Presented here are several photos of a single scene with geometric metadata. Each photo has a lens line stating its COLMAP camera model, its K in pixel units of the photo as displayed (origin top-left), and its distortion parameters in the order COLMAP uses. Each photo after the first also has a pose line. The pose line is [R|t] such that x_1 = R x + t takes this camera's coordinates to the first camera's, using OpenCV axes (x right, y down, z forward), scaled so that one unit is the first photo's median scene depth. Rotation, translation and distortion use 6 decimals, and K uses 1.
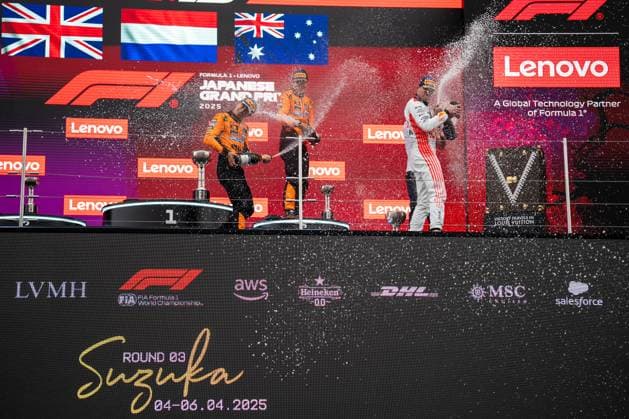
lens RADIAL K [[1615.9, 0, 323.7], [0, 1615.9, 212.6], [0, 0, 1]] dist [0.734895, 0.000000]
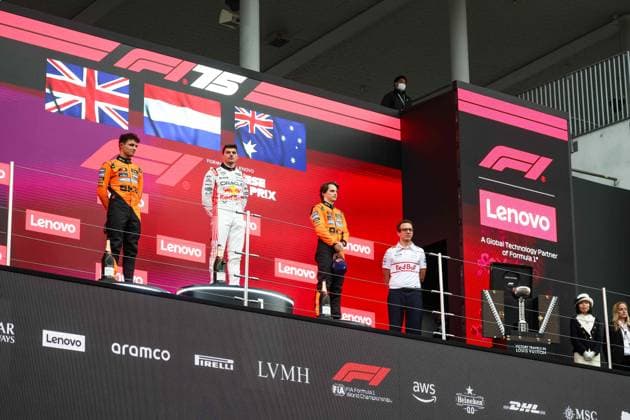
lens RADIAL K [[1797.5, 0, 318.7], [0, 1797.5, 211.5], [0, 0, 1]] dist [-0.123319, 0.000000]
pose [[0.818532, 0.158701, 0.552105, -0.629571], [-0.132113, 0.987326, -0.087938, 0.034825], [-0.559064, -0.000960, 0.829124, 0.043785]]
